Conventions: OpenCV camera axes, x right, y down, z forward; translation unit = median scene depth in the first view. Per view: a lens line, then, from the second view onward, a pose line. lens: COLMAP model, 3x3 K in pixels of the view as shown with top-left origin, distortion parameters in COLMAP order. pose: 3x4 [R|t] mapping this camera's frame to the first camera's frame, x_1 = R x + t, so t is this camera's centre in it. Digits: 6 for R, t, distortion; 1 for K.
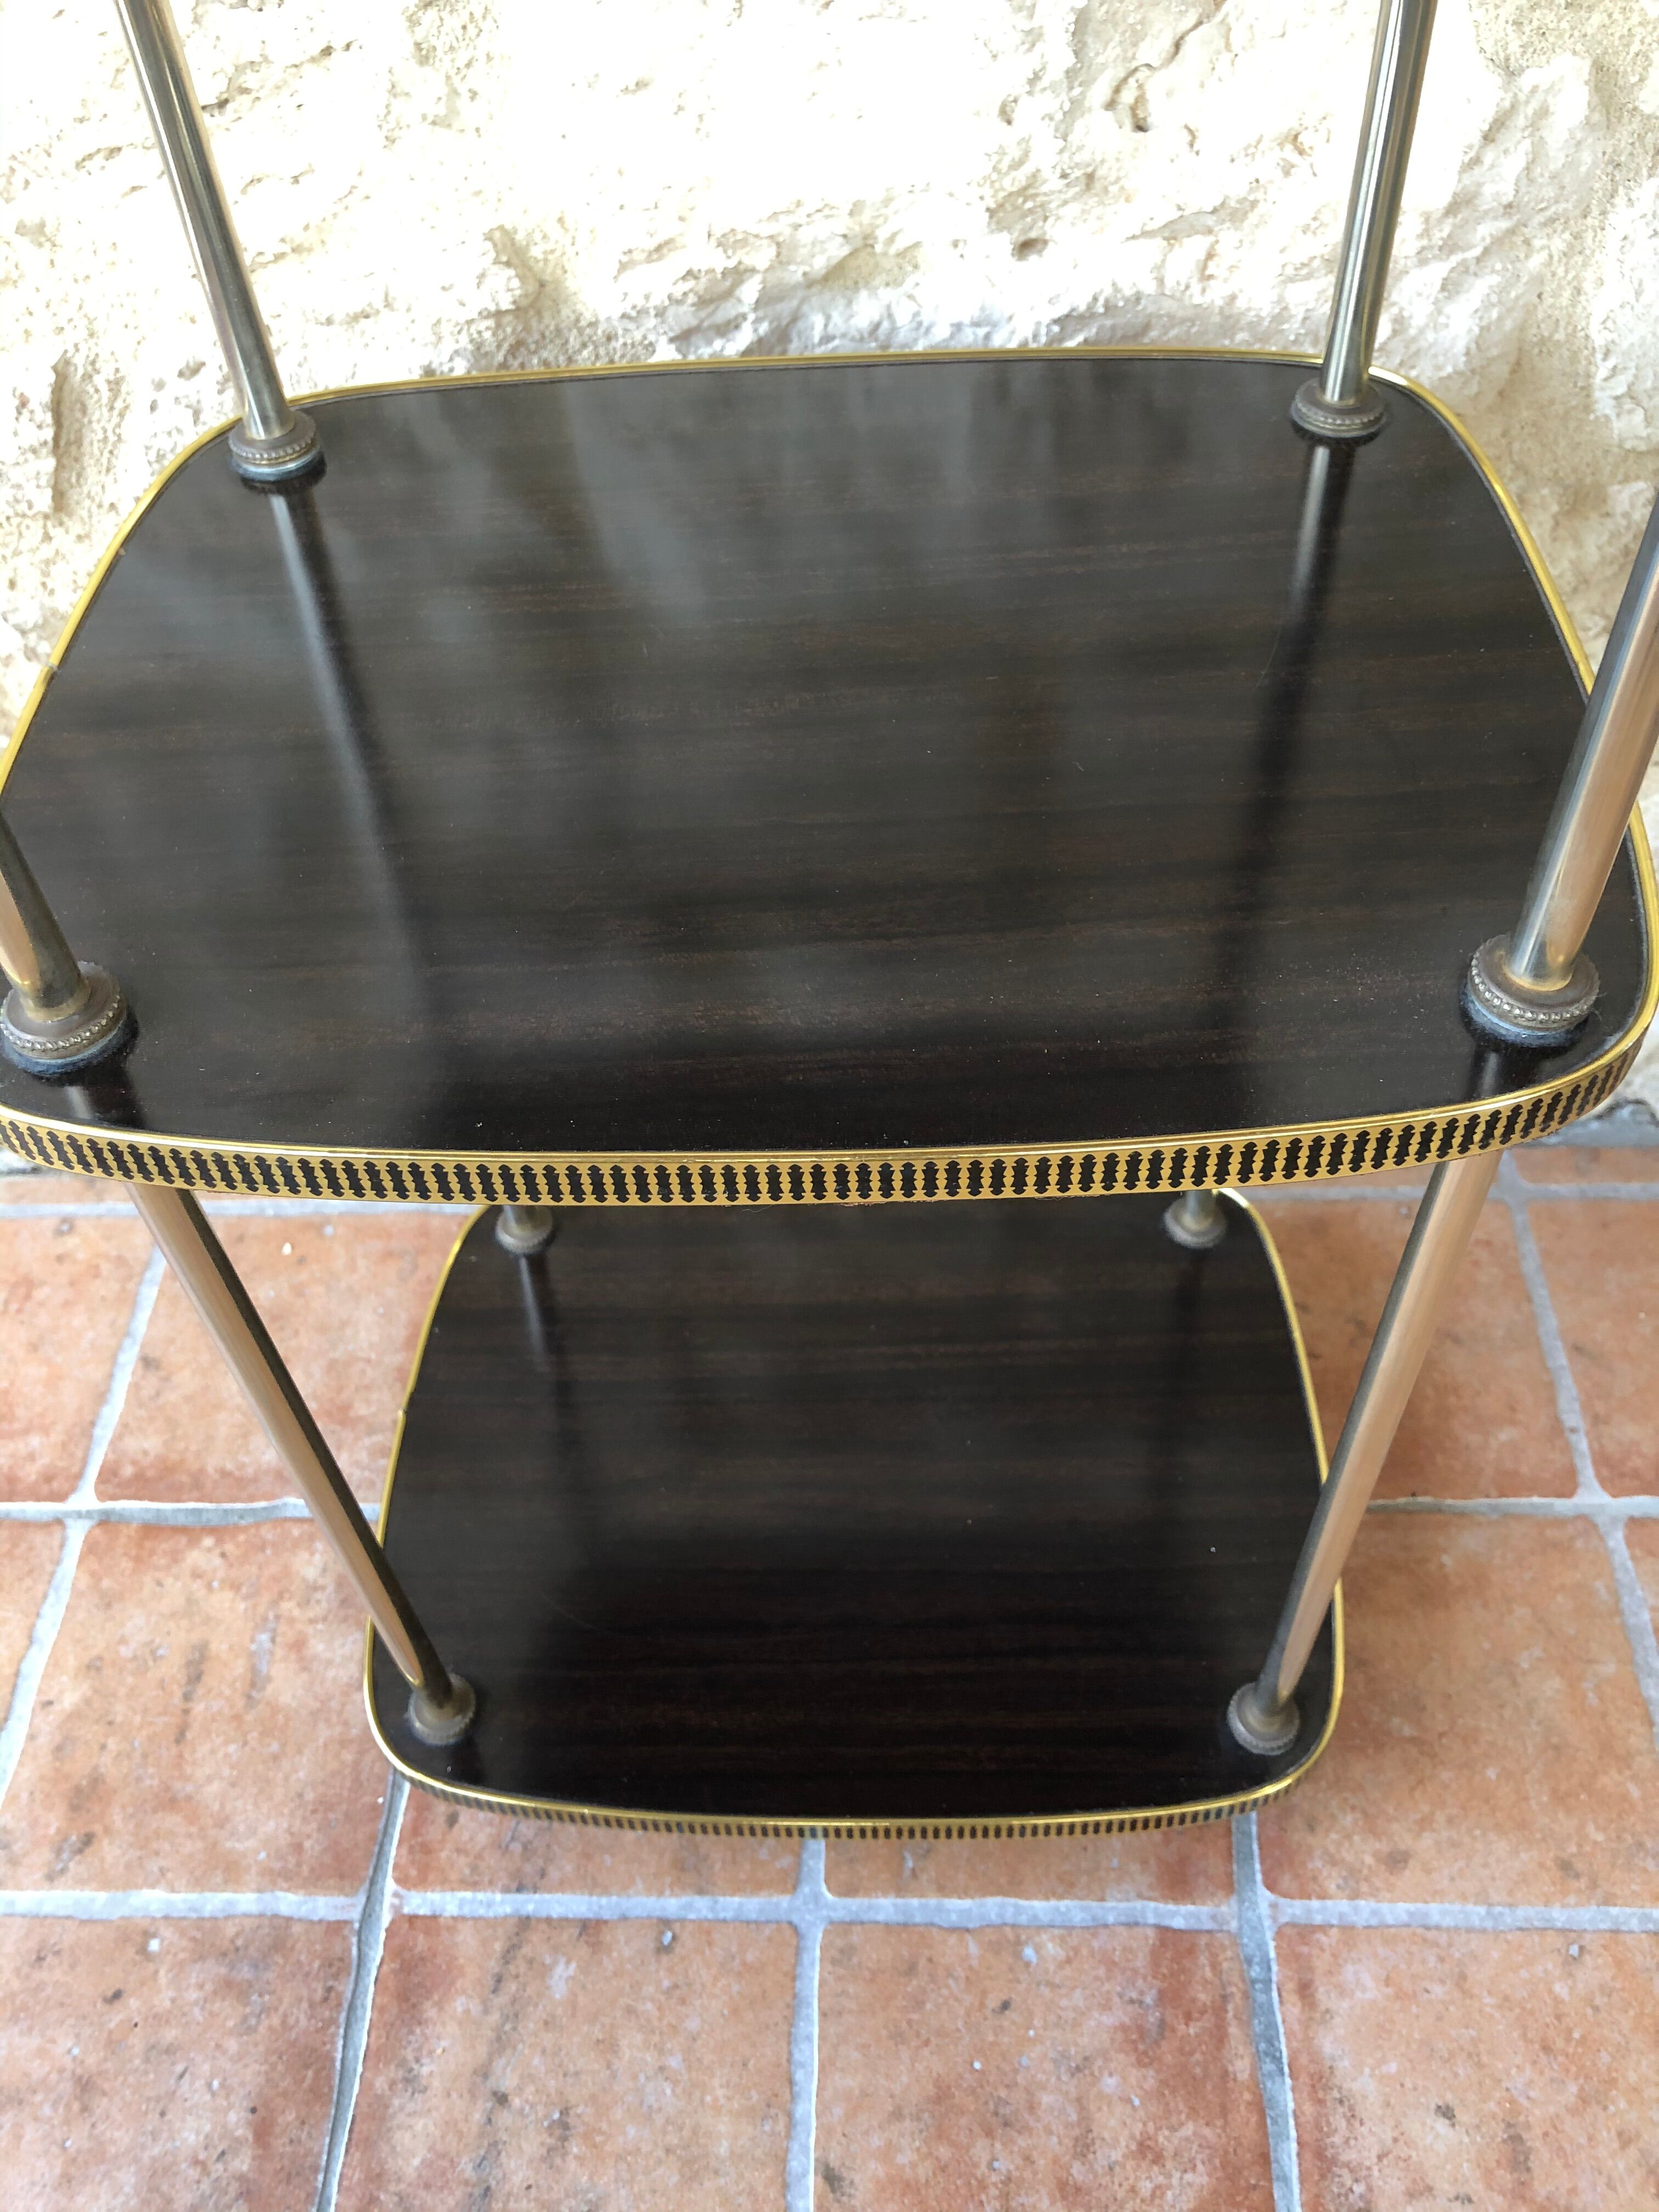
lens RADIAL K [[1841.3, 0, 816.1], [0, 1841.3, 1094.9], [0, 0, 1]] dist [0.020318, -0.011976]
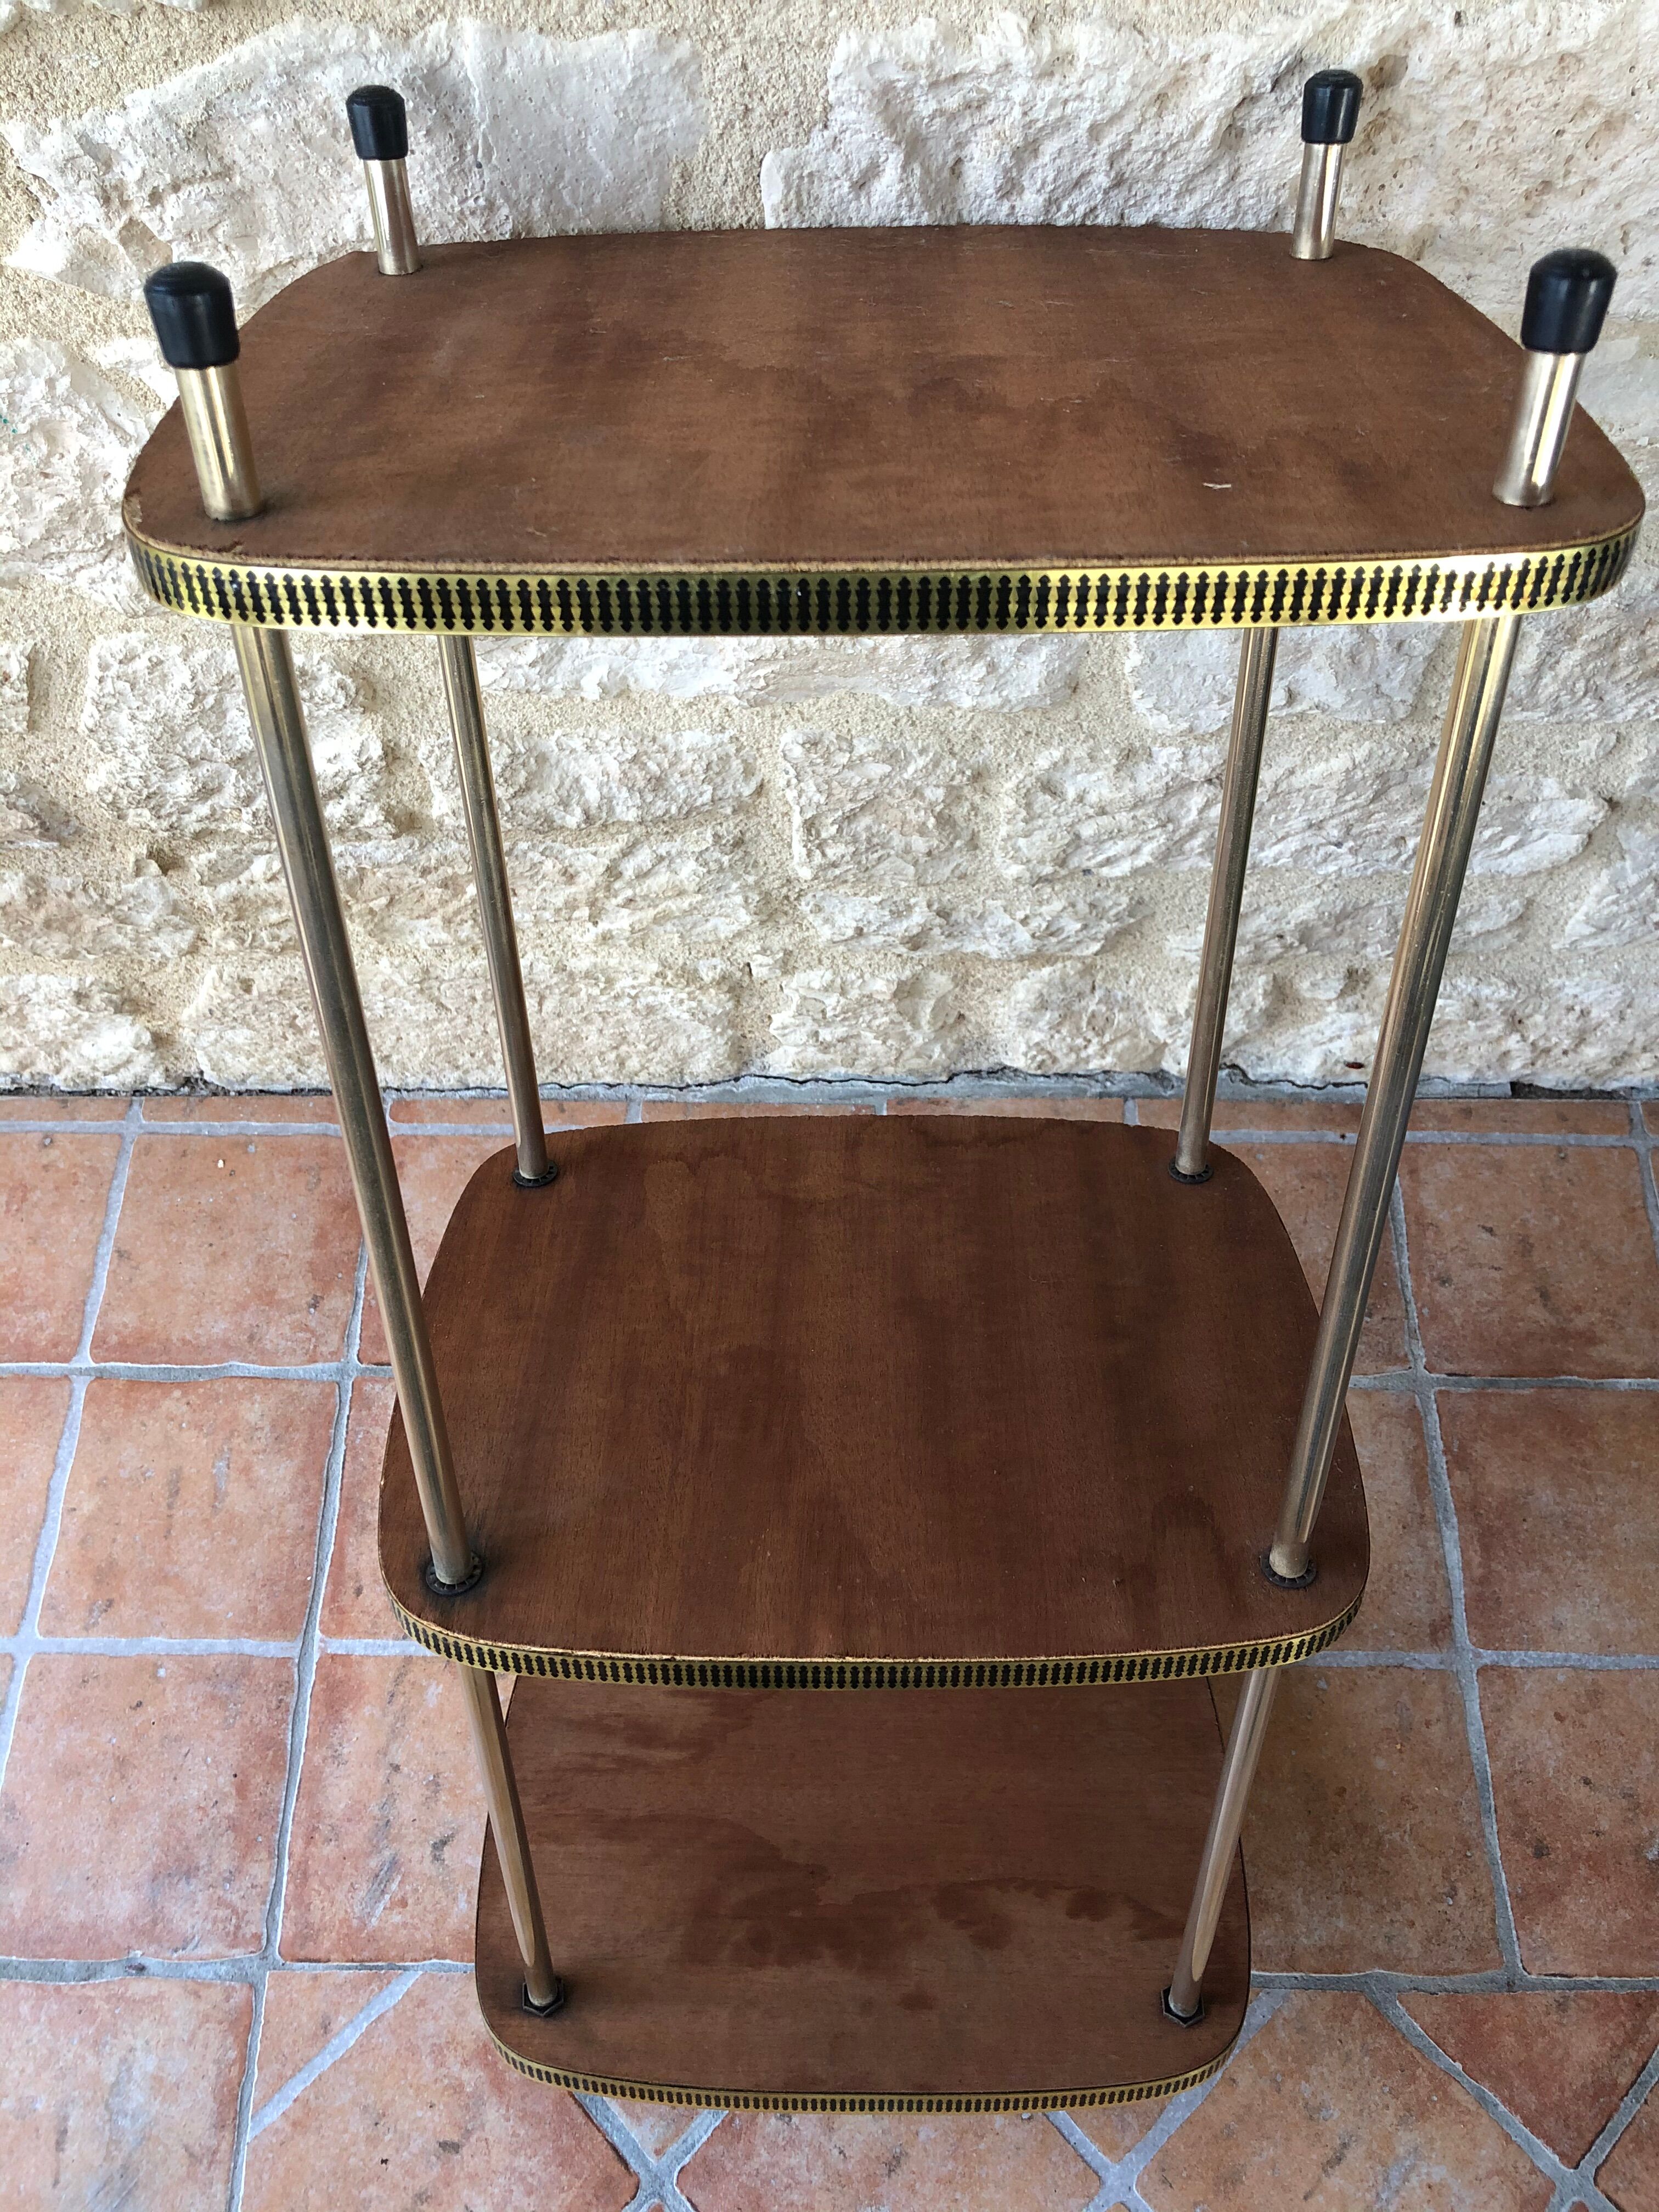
lens RADIAL K [[1841.3, 0, 827.1], [0, 1841.3, 1102.5], [0, 0, 1]] dist [0.020318, -0.011976]
pose [[0.998535, 0.011092, 0.052954, 0.101279], [-0.022818, 0.973791, 0.226296, -0.353609], [-0.049056, -0.227173, 0.972618, -0.393630]]
